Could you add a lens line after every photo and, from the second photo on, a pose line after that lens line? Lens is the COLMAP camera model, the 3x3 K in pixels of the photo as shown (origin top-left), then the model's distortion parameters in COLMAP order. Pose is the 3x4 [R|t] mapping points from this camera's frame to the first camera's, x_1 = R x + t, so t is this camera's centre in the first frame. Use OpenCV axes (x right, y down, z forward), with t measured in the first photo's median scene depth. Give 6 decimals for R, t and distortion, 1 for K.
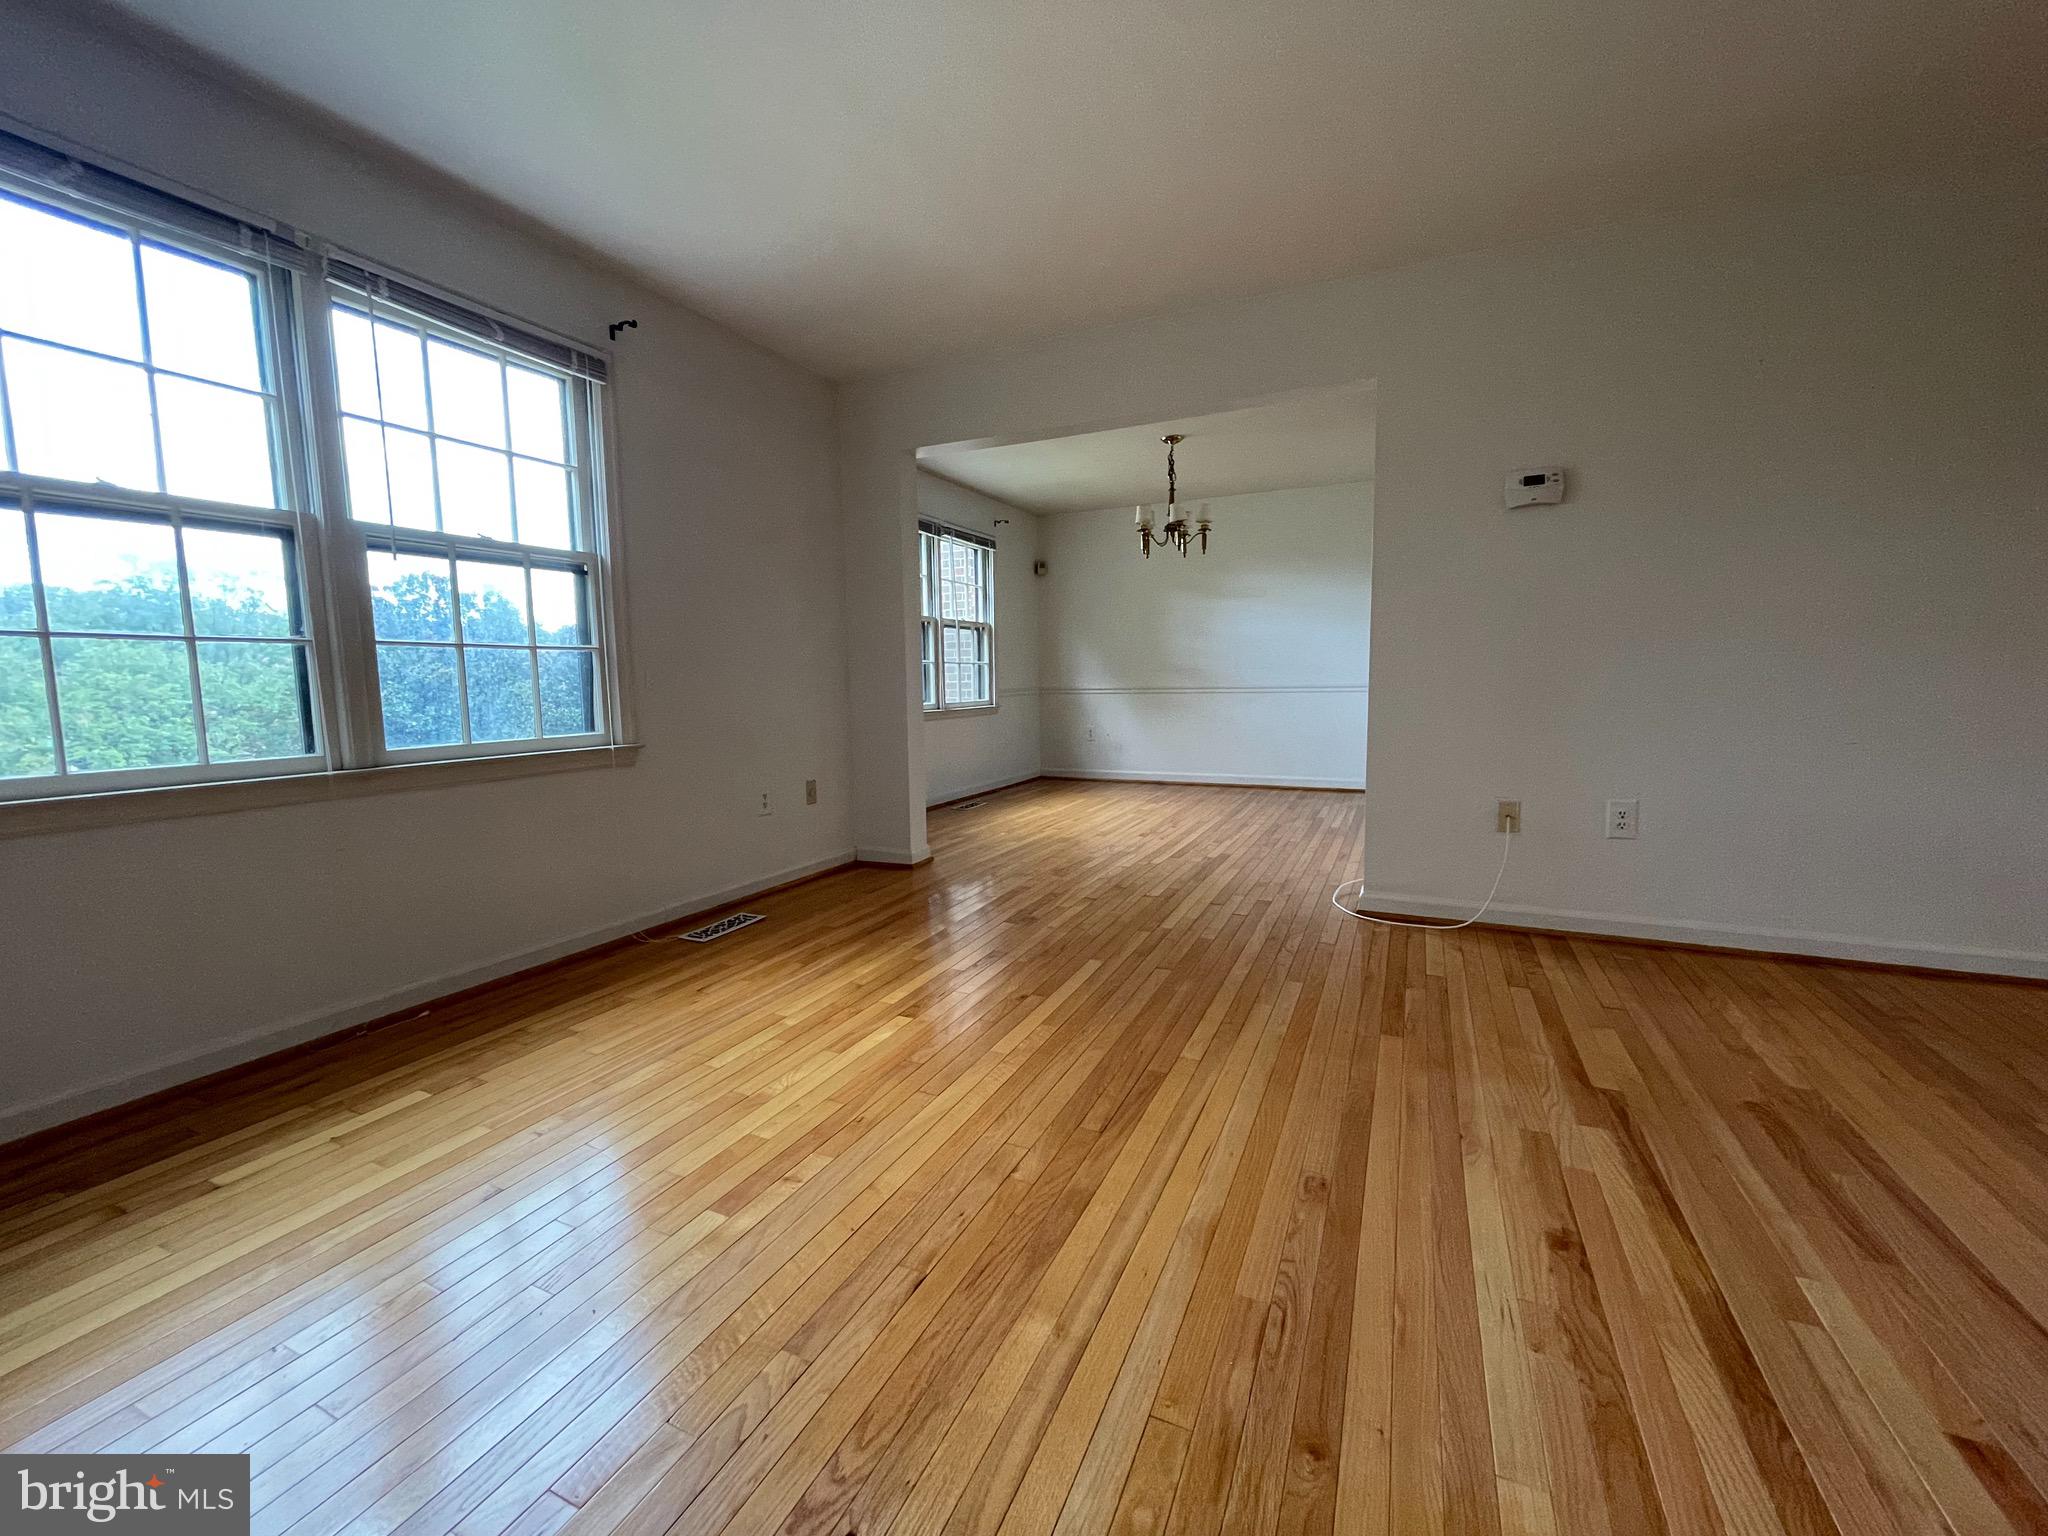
lens RADIAL K [[834.6, 0, 1020.6], [0, 834.6, 764.8], [0, 0, 1]] dist [0.002694, 0.000665]
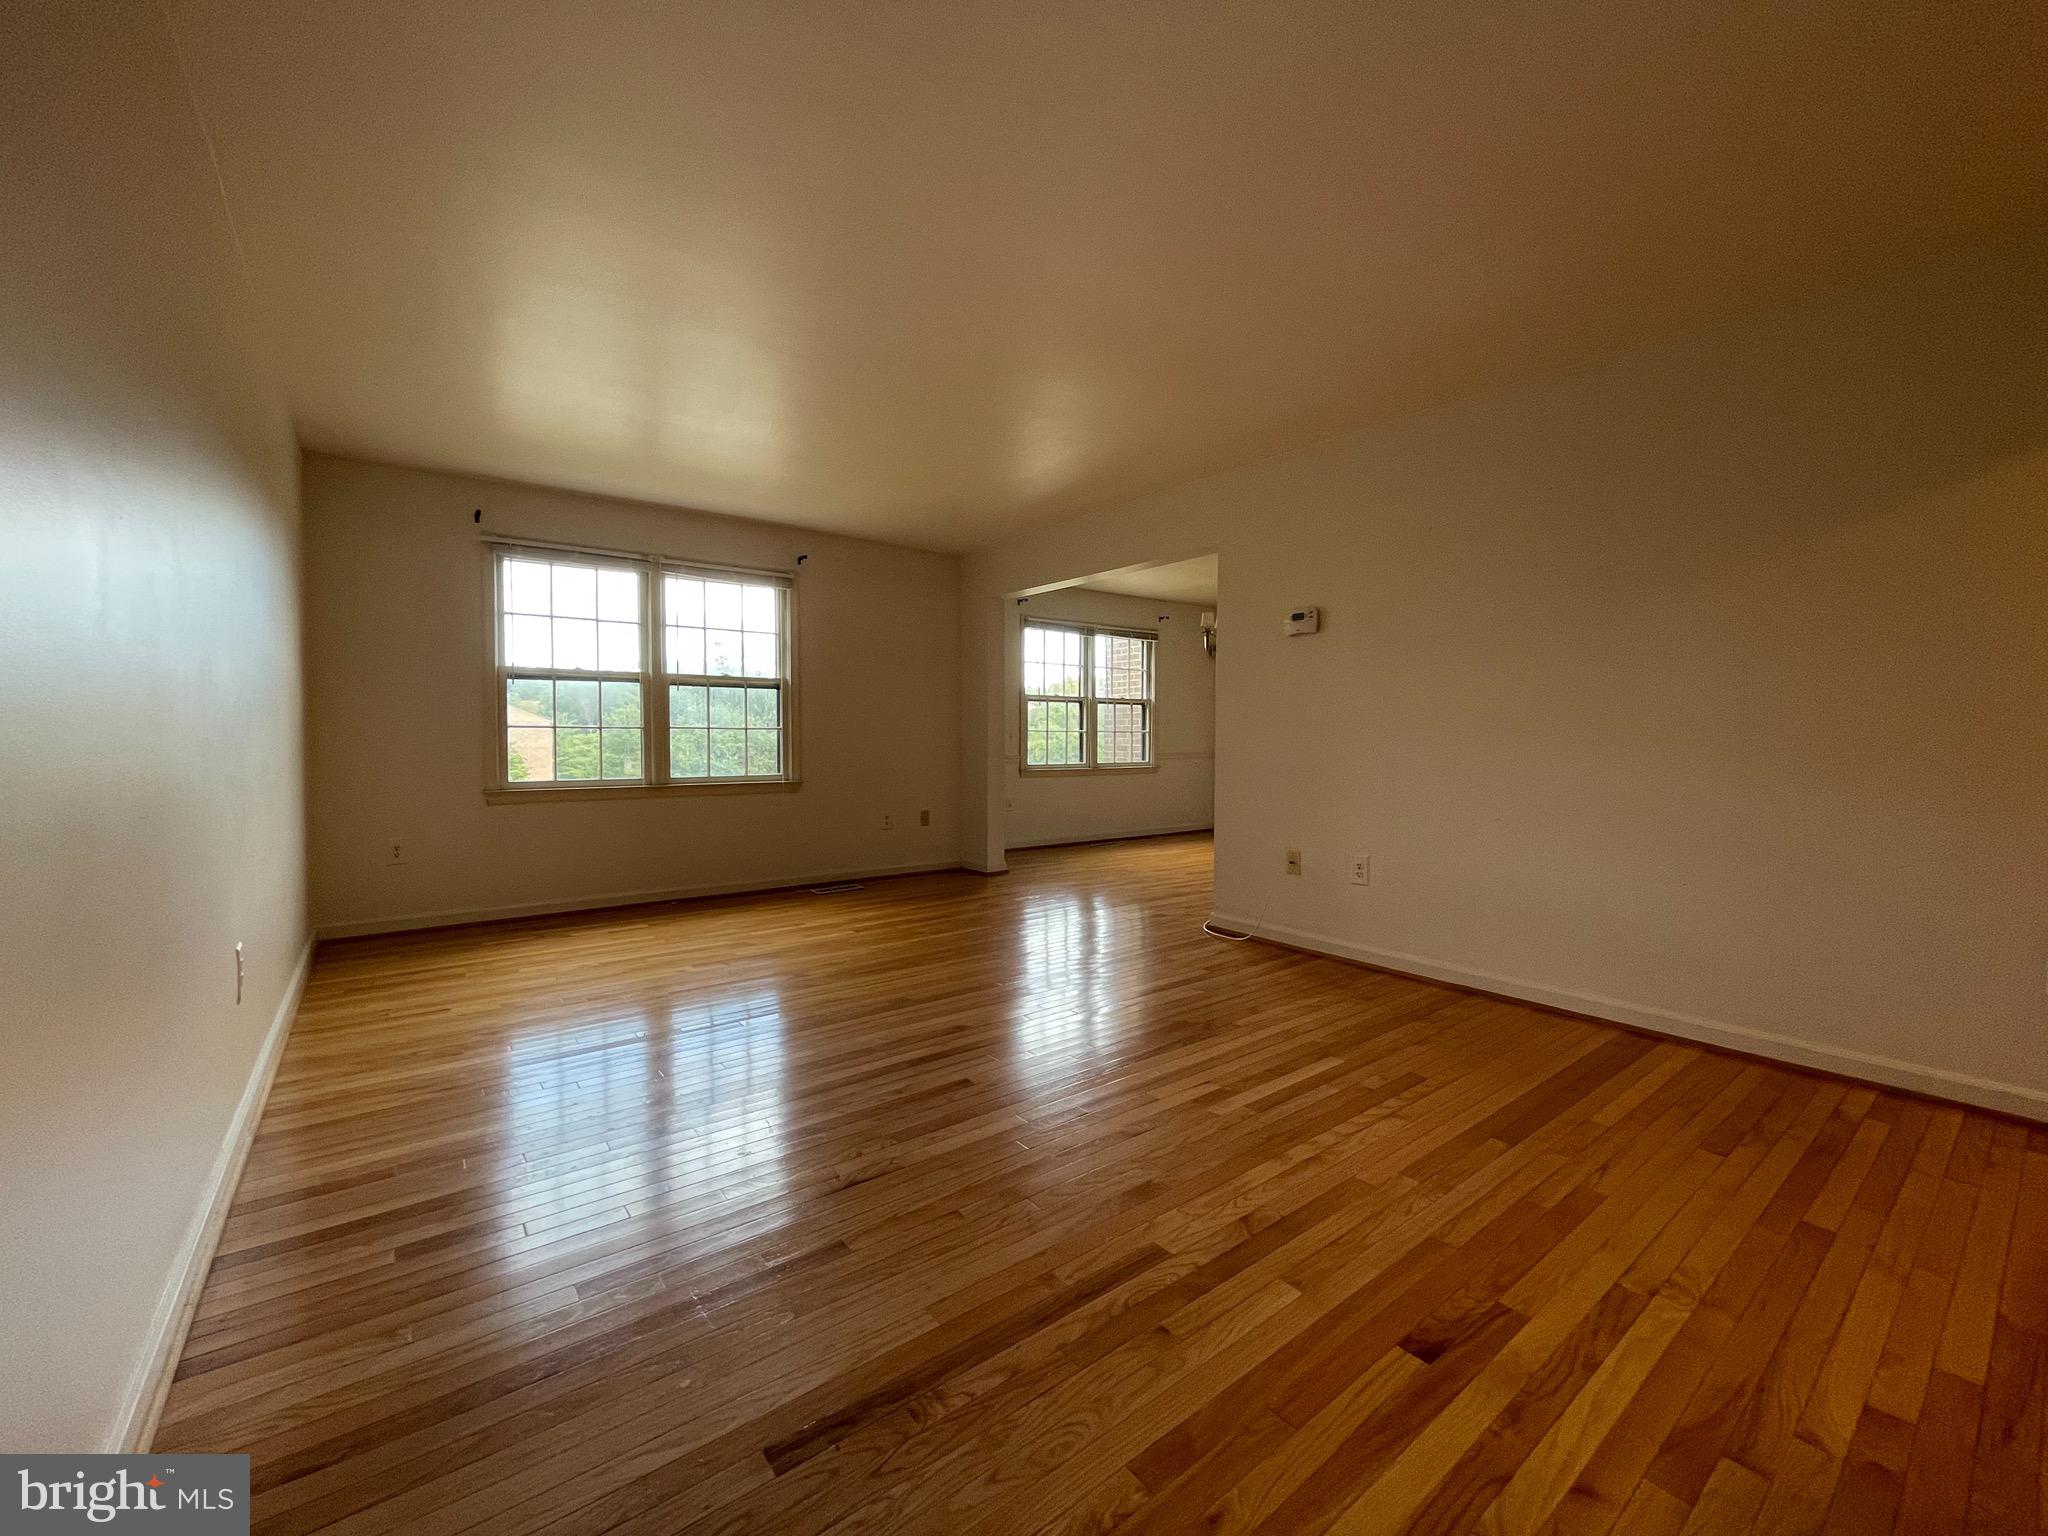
lens RADIAL K [[834.6, 0, 1020.6], [0, 834.6, 764.8], [0, 0, 1]] dist [0.002694, 0.000665]
pose [[0.887626, 0.033645, -0.459334, 0.846996], [-0.063742, 0.996704, -0.050171, 0.001296], [0.456132, 0.073812, 0.886846, -0.411637]]
